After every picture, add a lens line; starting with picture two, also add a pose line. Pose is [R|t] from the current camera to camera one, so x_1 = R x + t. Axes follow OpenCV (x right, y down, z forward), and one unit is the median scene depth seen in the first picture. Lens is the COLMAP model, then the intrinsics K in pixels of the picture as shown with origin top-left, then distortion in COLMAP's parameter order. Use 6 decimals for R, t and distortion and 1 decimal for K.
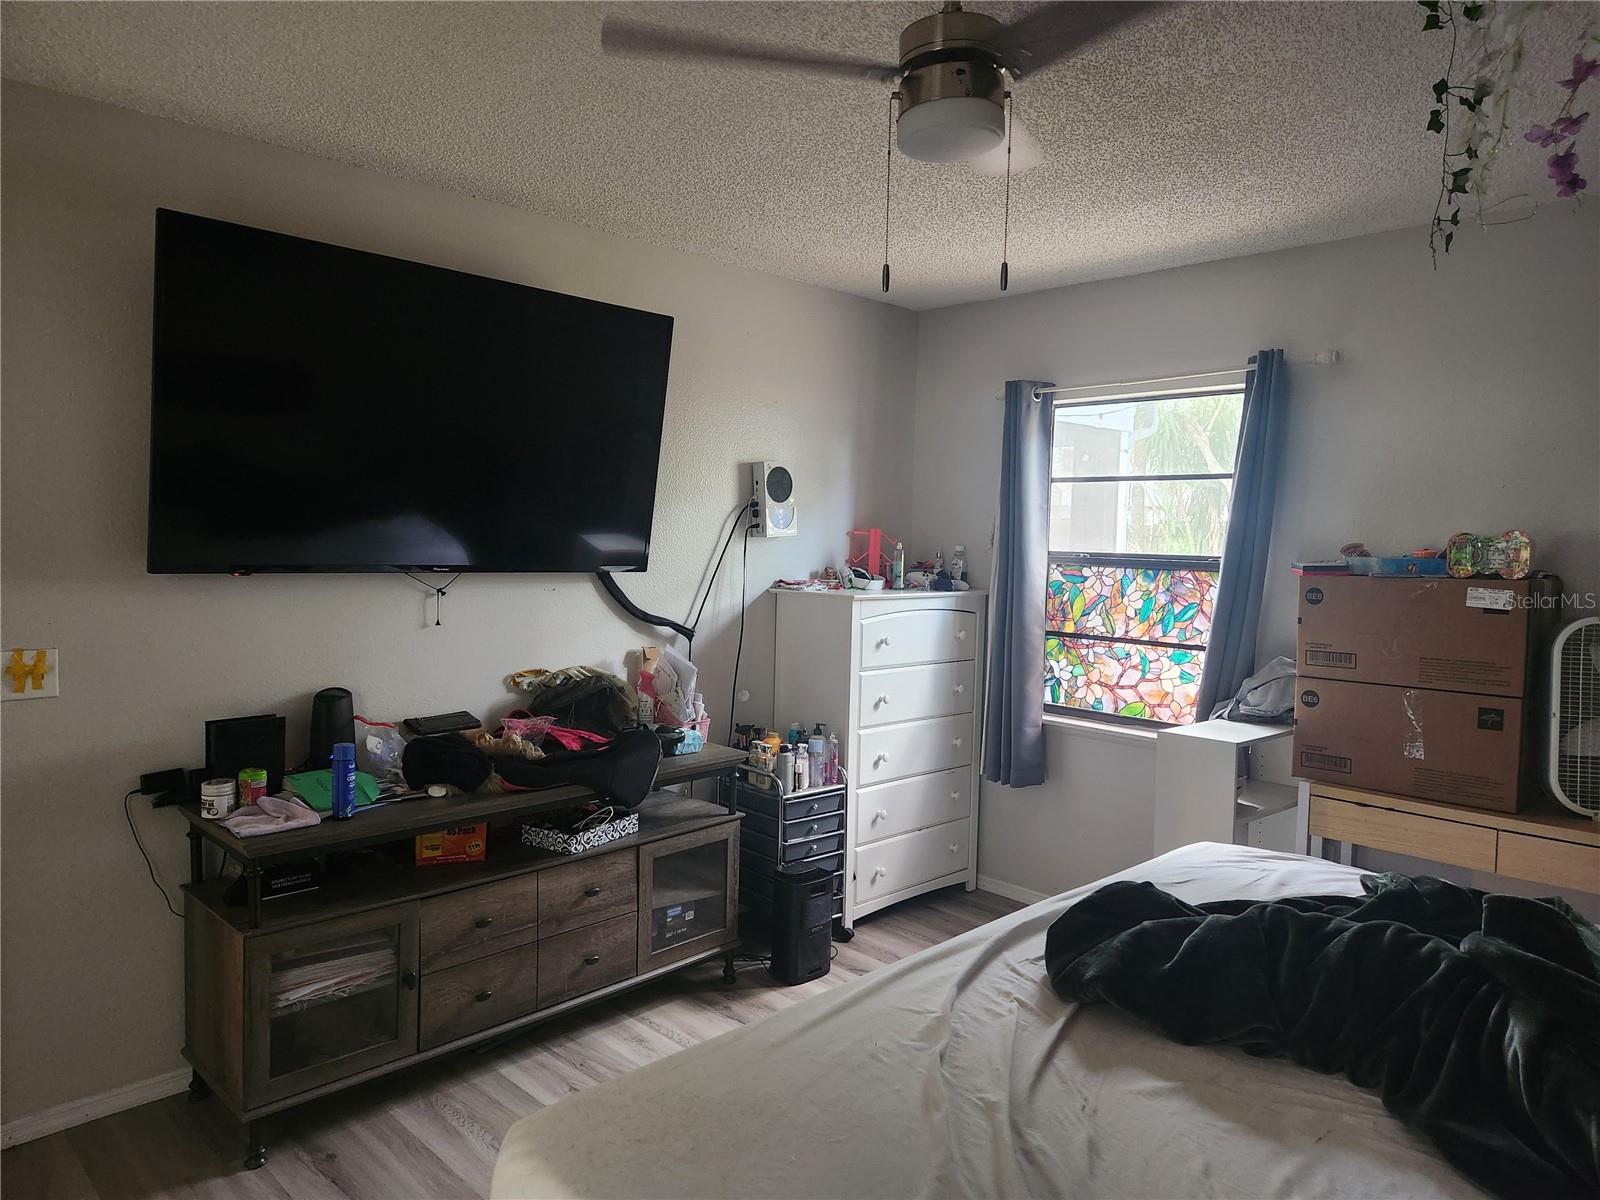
lens RADIAL K [[1073.3, 0, 795.9], [0, 1073.3, 597.3], [0, 0, 1]] dist [0.068197, -0.047583]
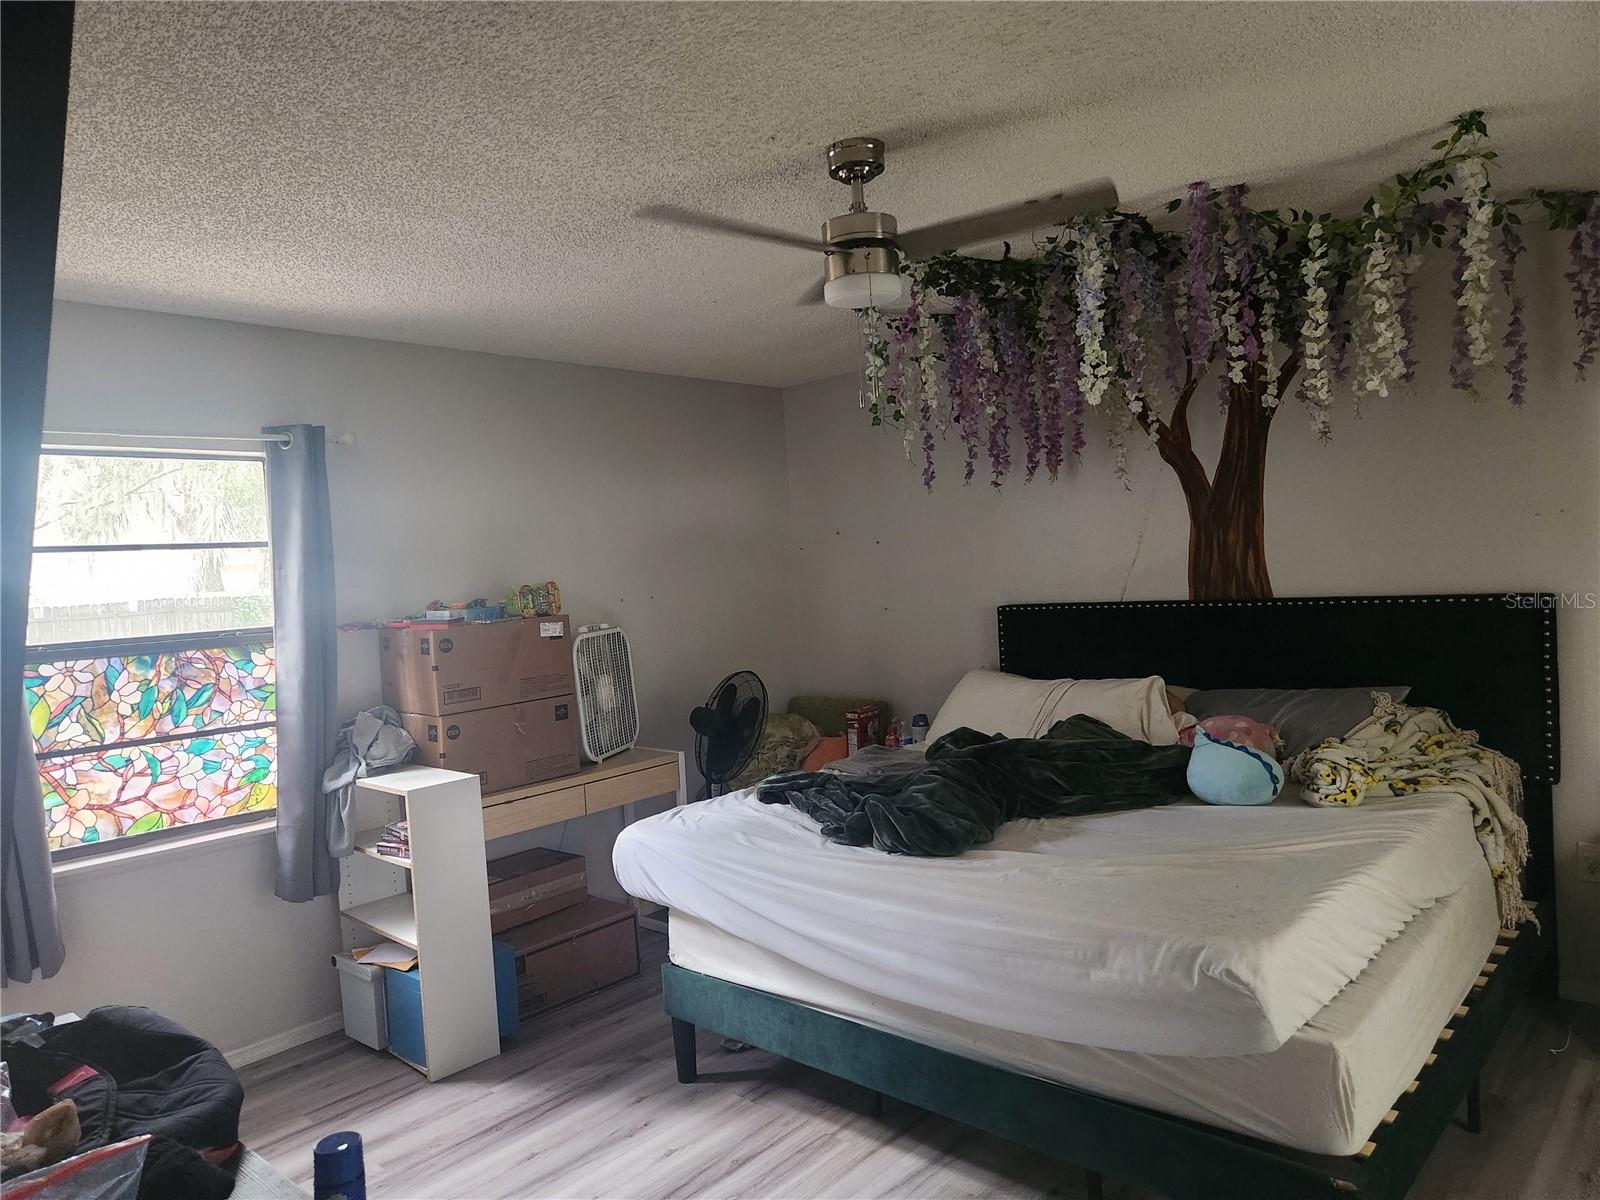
lens RADIAL K [[1073.3, 0, 795.9], [0, 1073.3, 597.3], [0, 0, 1]] dist [0.068197, -0.047583]
pose [[-0.056754, -0.043897, 0.997423, -0.550981], [0.122383, 0.991193, 0.050587, -0.050739], [-0.990859, 0.124938, -0.050882, 0.525283]]
